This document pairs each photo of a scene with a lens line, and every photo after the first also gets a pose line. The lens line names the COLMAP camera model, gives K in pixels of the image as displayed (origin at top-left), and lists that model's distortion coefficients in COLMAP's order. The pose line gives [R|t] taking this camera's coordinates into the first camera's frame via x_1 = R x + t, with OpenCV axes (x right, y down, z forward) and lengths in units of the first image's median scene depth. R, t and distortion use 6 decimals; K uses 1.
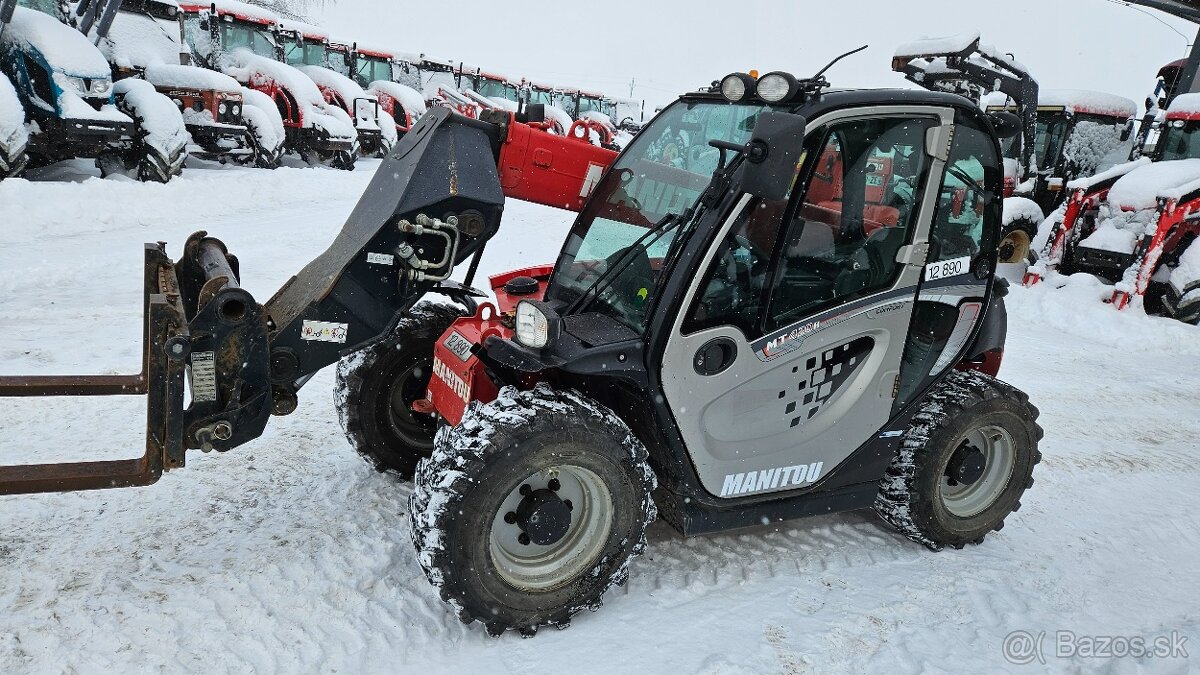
lens RADIAL K [[766.7, 0, 586.5], [0, 766.7, 338.3], [0, 0, 1]] dist [0.100319, -0.080734]
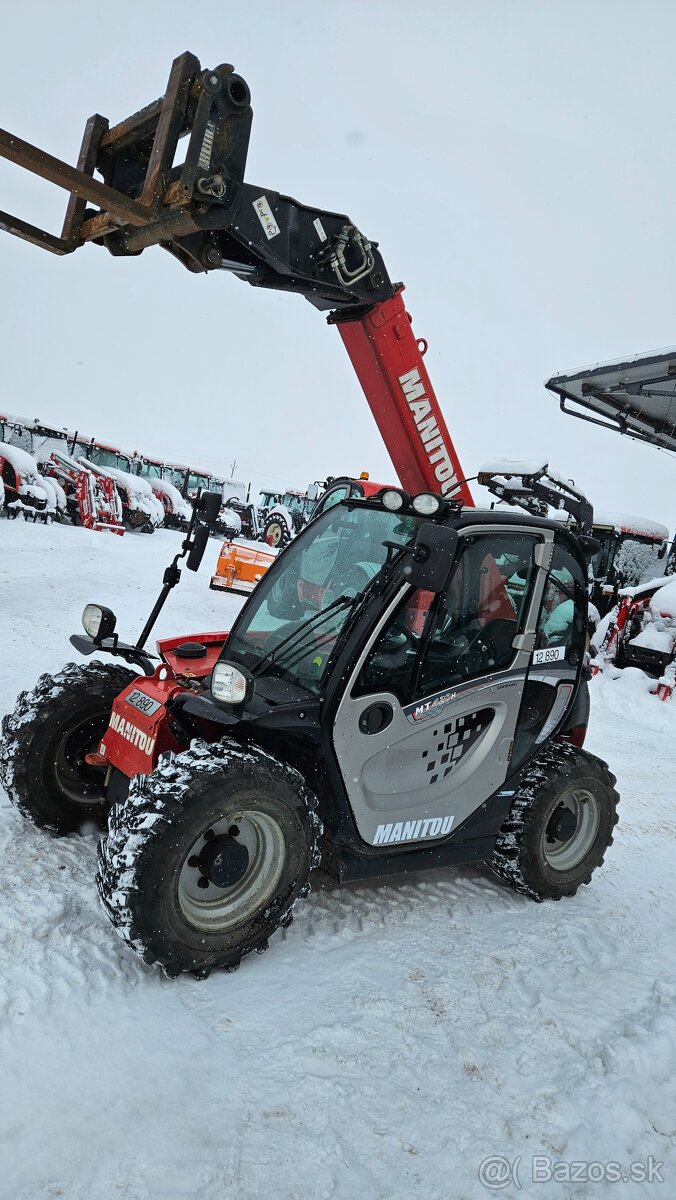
lens RADIAL K [[864.4, 0, 276.2], [0, 864.4, 591.7], [0, 0, 1]] dist [0.127539, -0.119852]
pose [[0.977690, 0.065028, 0.199734, -0.233402], [-0.034162, 0.987439, -0.154262, 0.038629], [-0.207257, 0.143998, 0.967631, -0.253151]]
